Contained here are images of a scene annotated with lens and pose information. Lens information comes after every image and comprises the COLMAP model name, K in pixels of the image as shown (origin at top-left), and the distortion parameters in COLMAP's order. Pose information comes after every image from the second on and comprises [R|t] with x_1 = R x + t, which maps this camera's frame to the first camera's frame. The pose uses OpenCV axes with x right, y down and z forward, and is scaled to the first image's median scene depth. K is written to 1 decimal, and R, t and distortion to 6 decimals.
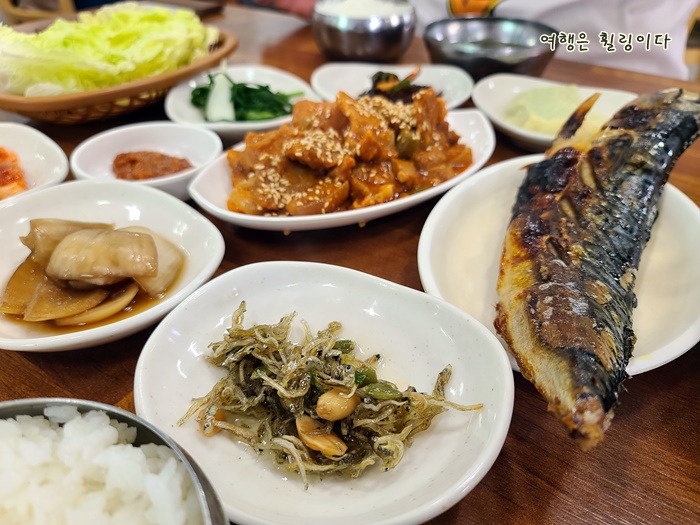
lens RADIAL K [[557.2, 0, 350.0], [0, 557.2, 262.5], [0, 0, 1]] dist [-0.078226, 0.105520]
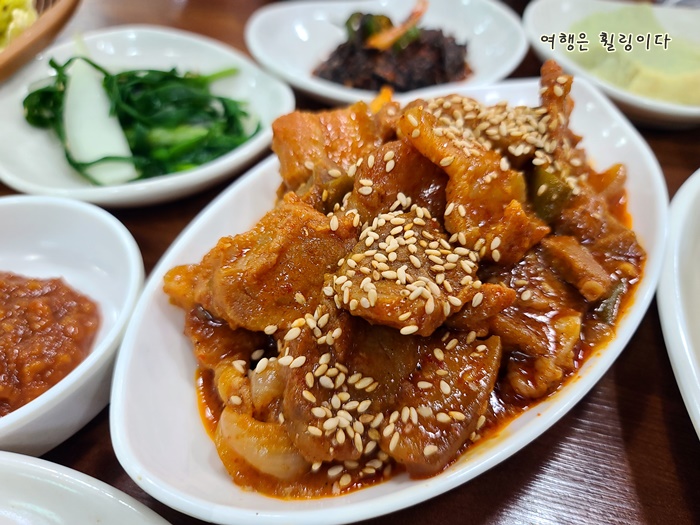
lens RADIAL K [[557.2, 0, 350.0], [0, 557.2, 262.5], [0, 0, 1]] dist [-0.078226, 0.105520]
pose [[0.961807, -0.199690, 0.187218, -0.178136], [0.169883, 0.971764, 0.163752, -0.286766], [-0.214631, -0.125693, 0.968574, 0.616501]]
